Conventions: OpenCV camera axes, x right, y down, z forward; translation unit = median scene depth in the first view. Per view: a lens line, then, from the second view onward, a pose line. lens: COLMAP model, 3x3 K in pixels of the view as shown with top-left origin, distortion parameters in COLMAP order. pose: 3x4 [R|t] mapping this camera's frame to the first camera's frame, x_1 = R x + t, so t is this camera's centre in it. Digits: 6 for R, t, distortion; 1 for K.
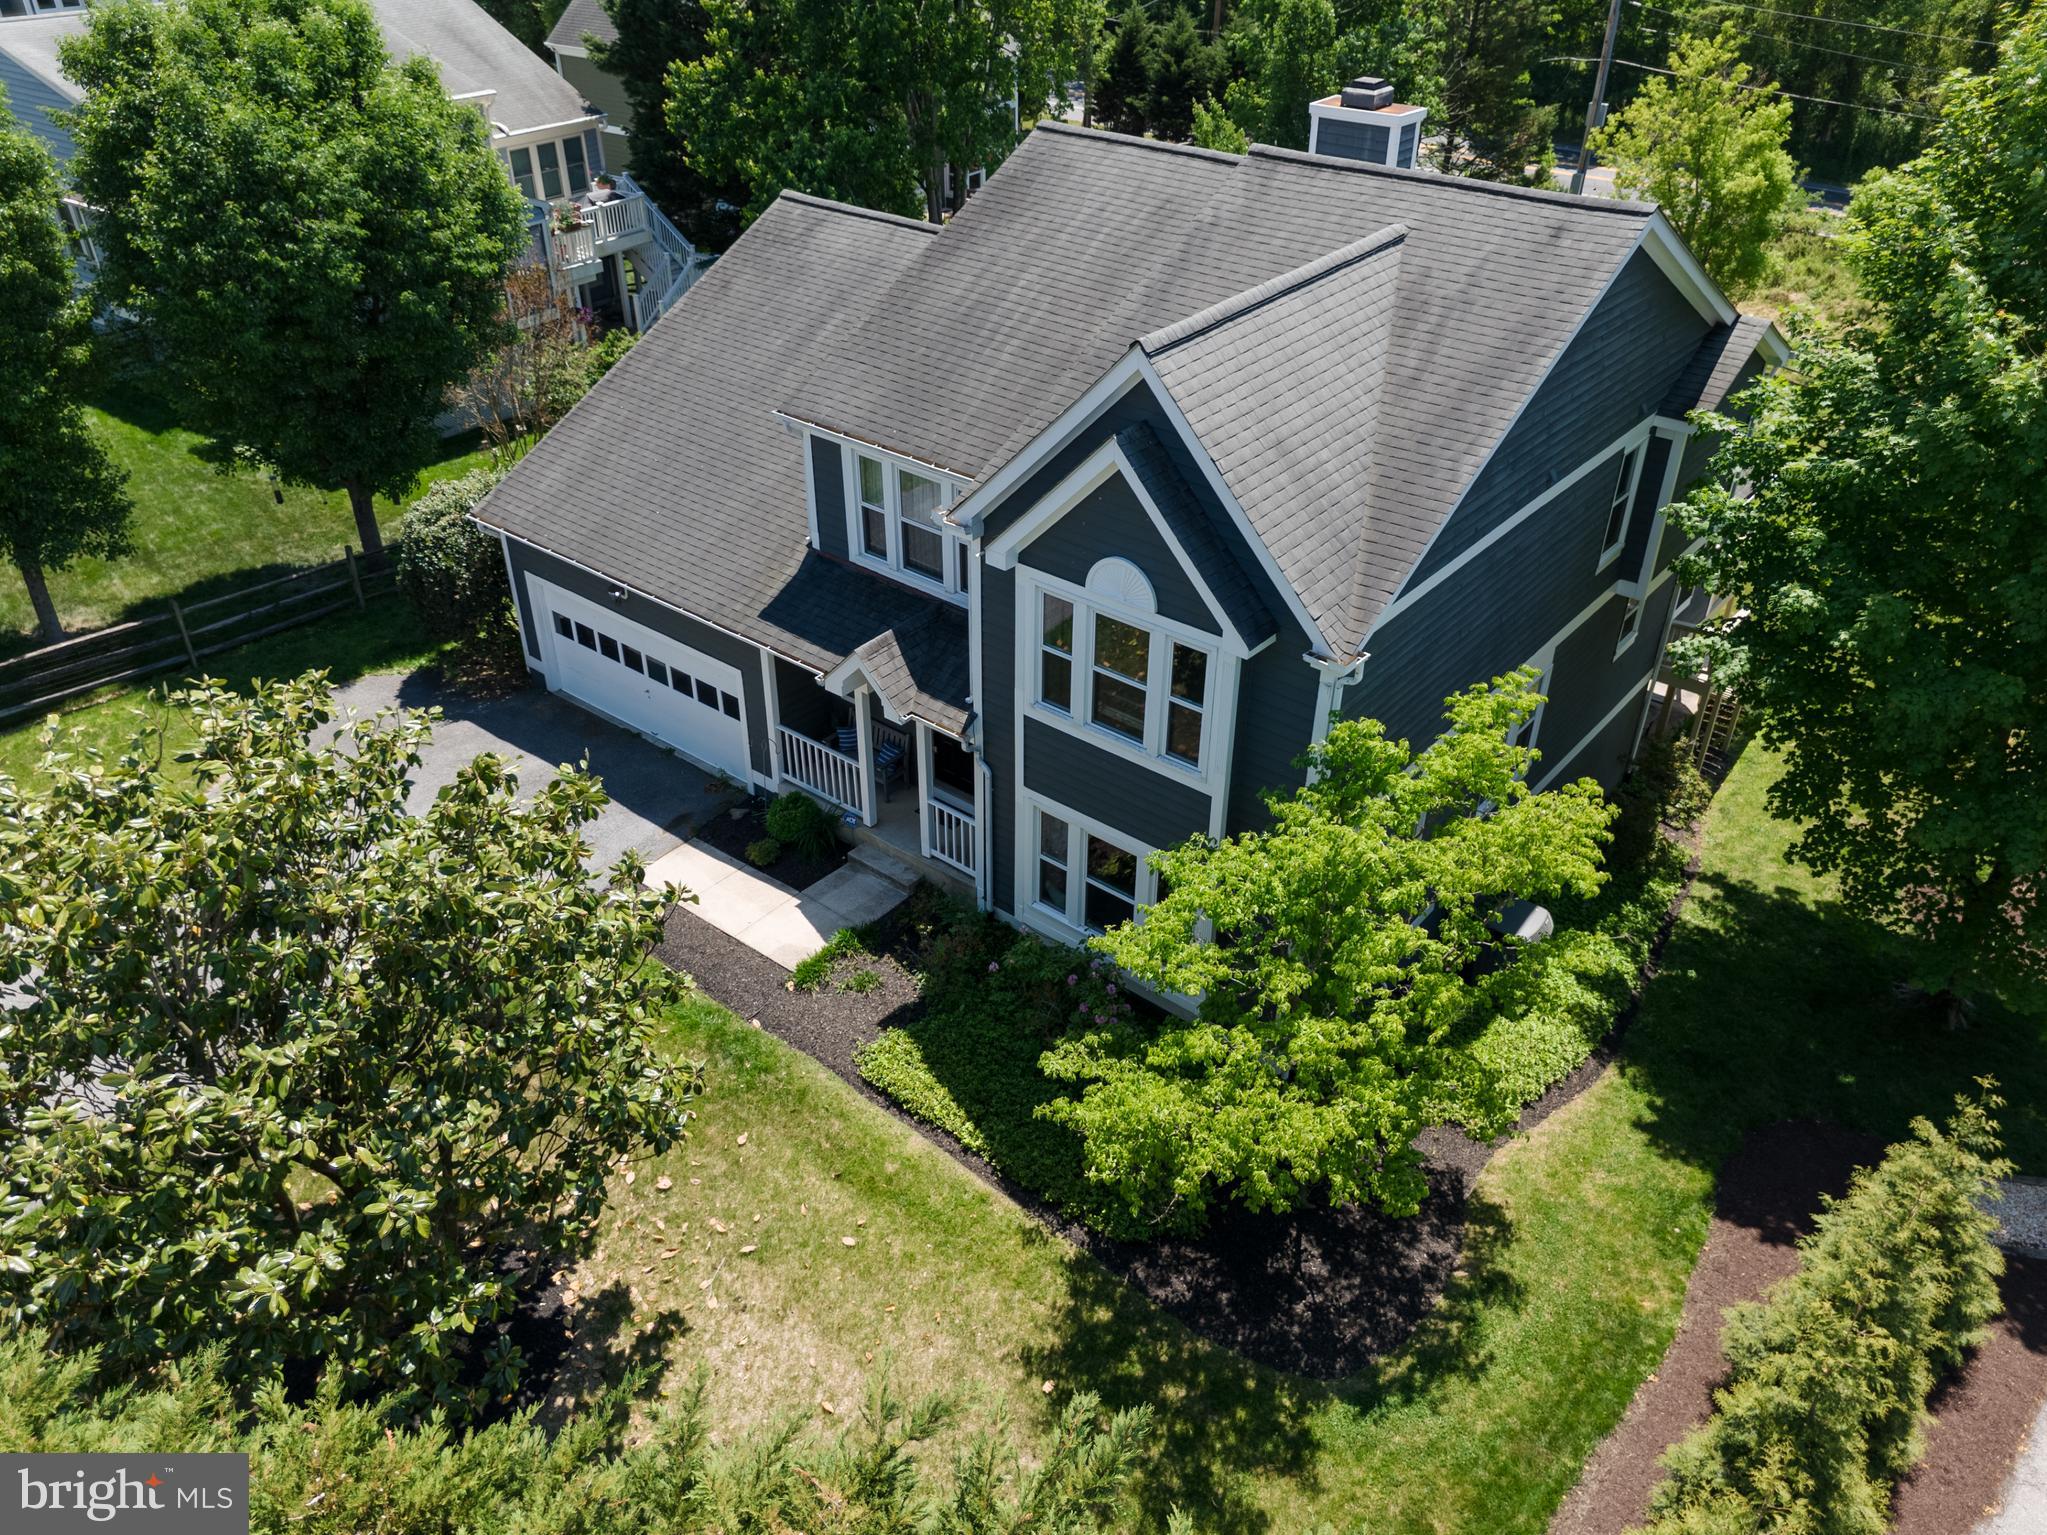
lens RADIAL K [[1532.8, 0, 1041.8], [0, 1532.8, 770.8], [0, 0, 1]] dist [0.062442, -0.056792]
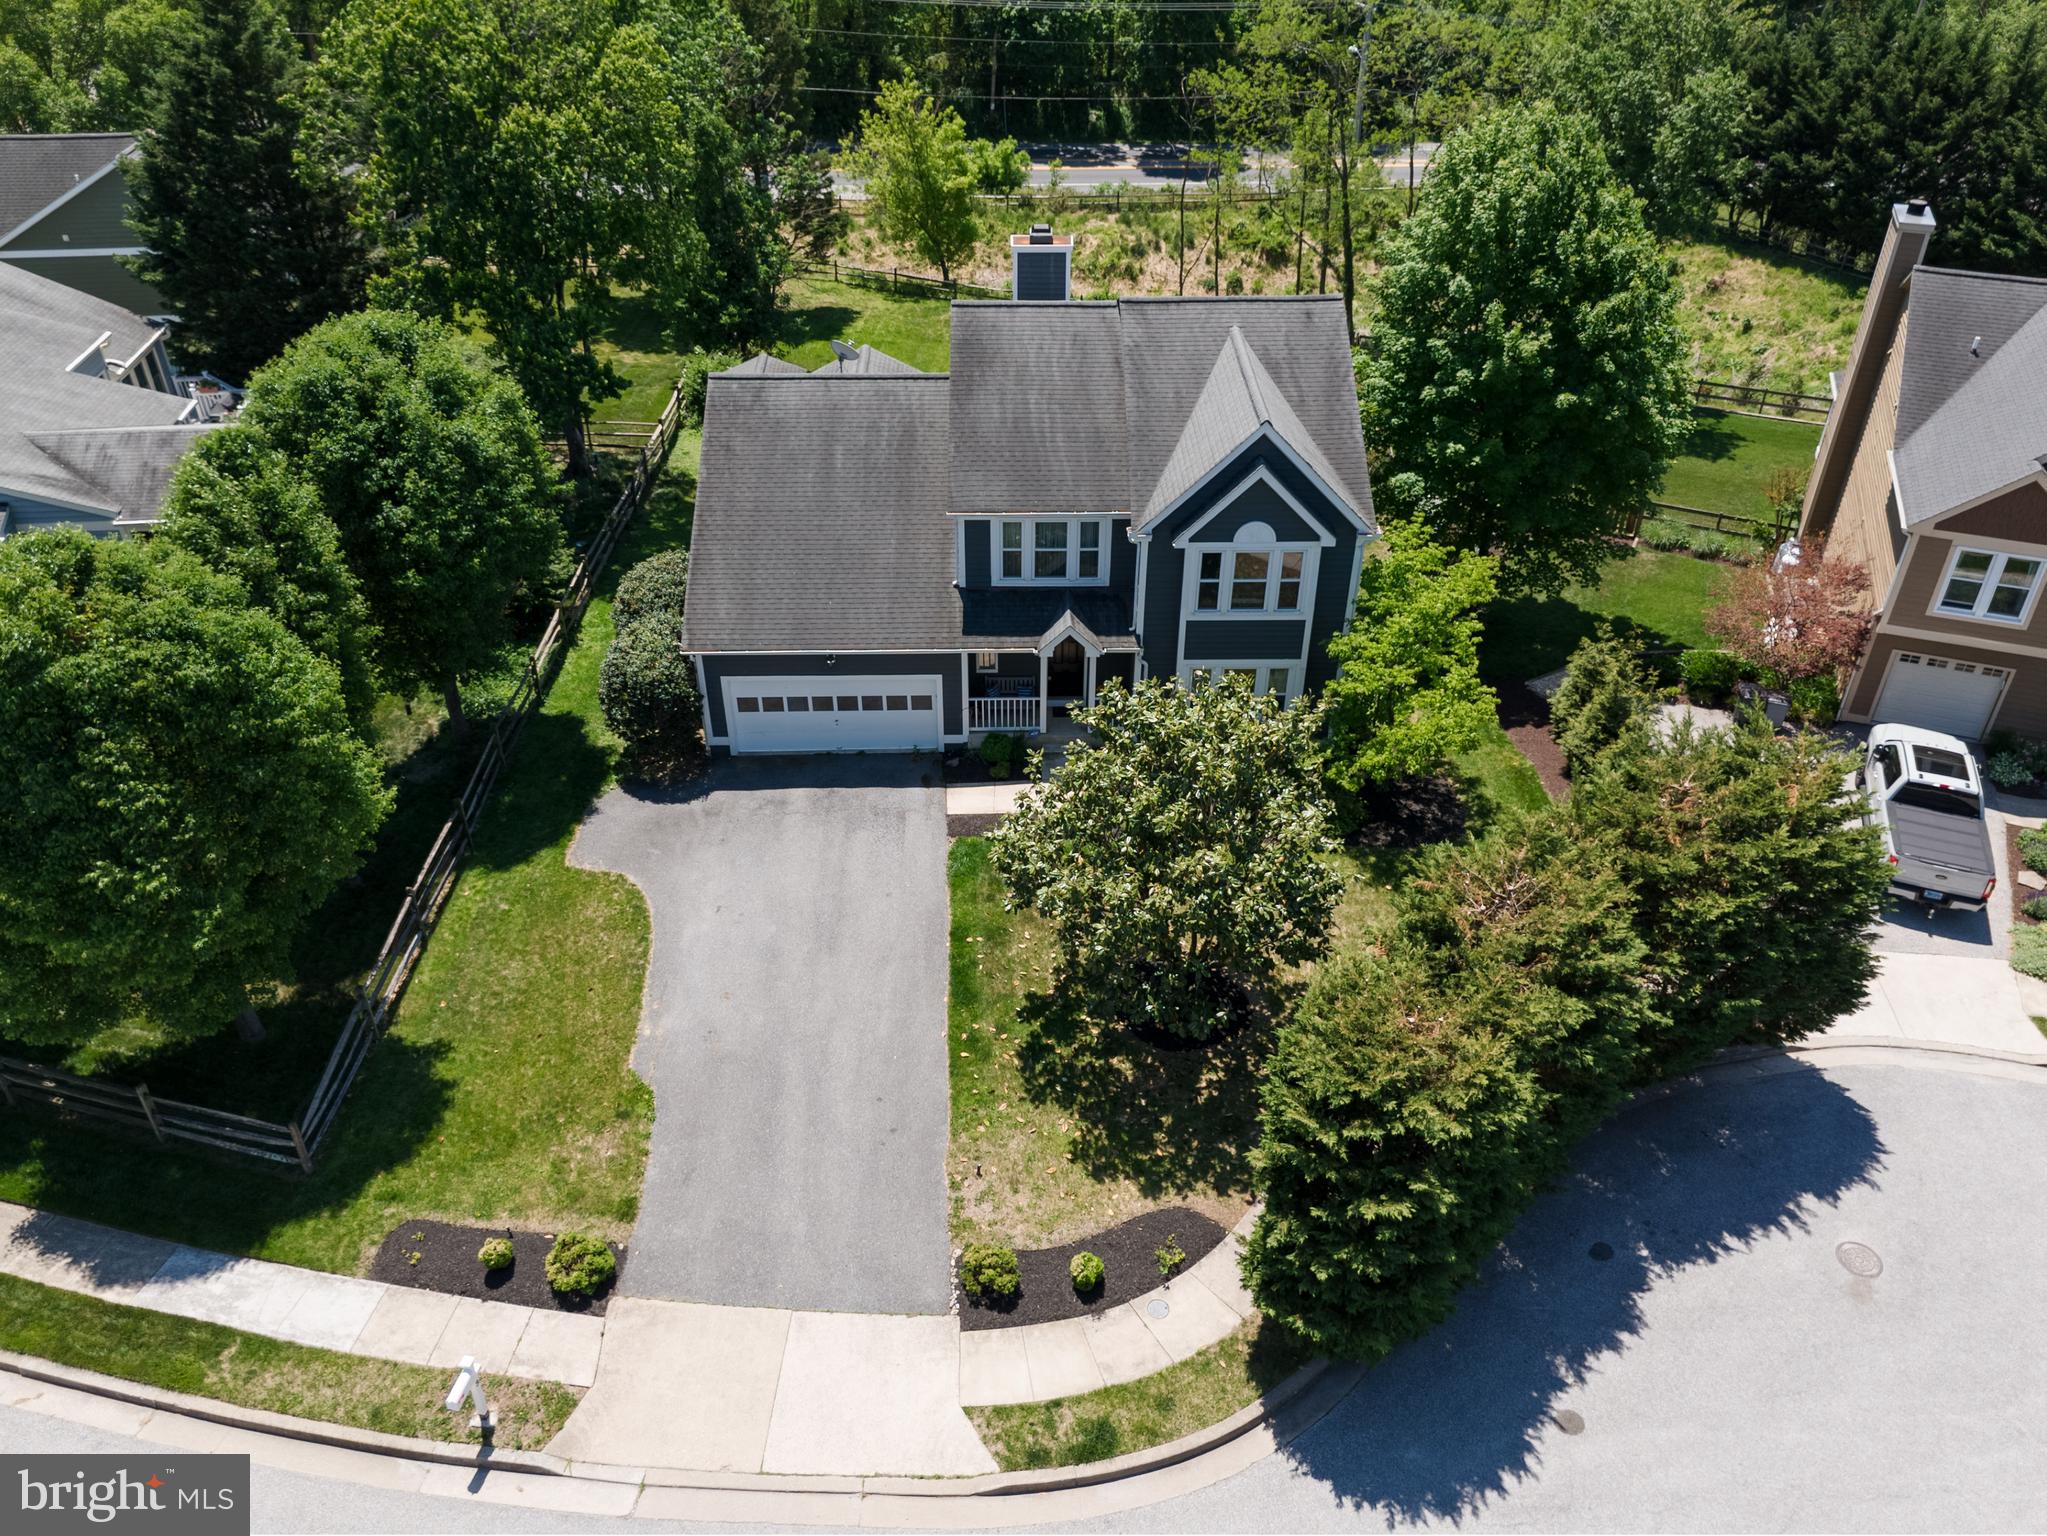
lens RADIAL K [[1532.8, 0, 1022.8], [0, 1532.8, 761.2], [0, 0, 1]] dist [0.062442, -0.056792]
pose [[0.769681, -0.379824, 0.513151, -1.173861], [0.359184, 0.922123, 0.143793, -0.216111], [-0.527805, 0.073641, 0.846167, -0.470683]]
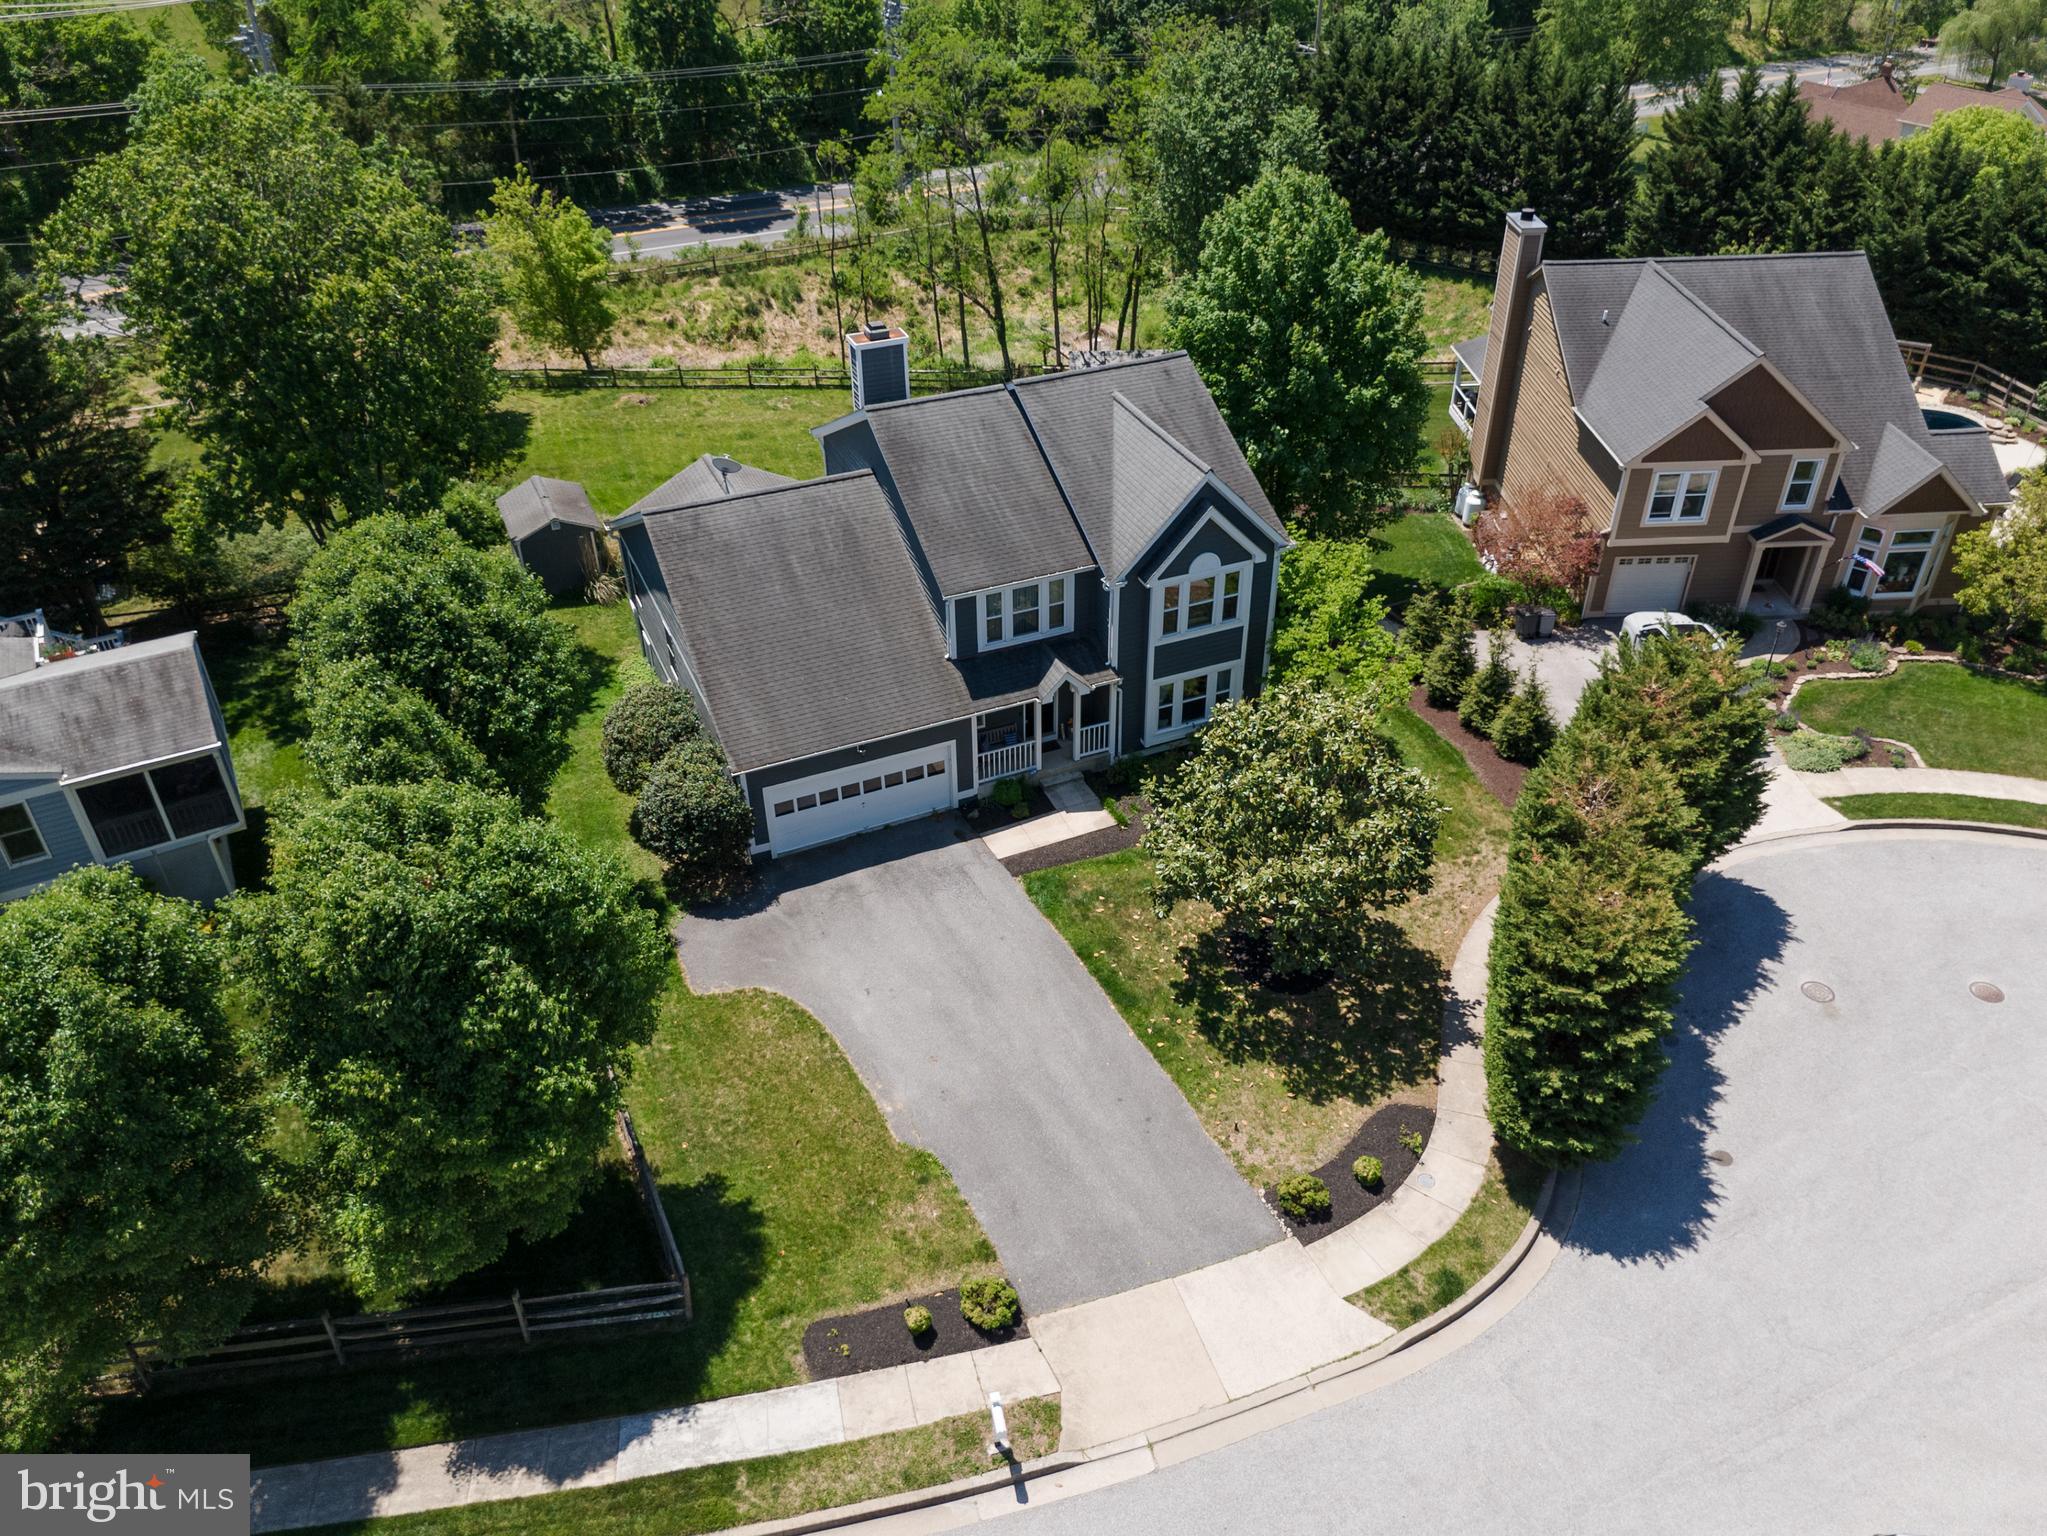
lens RADIAL K [[1532.8, 0, 1039.6], [0, 1532.8, 780.9], [0, 0, 1]] dist [0.062442, -0.056792]
pose [[0.453946, -0.533359, 0.713765, -1.723049], [0.498564, 0.815961, 0.292645, -0.593183], [-0.738490, 0.223013, 0.636316, -0.235419]]
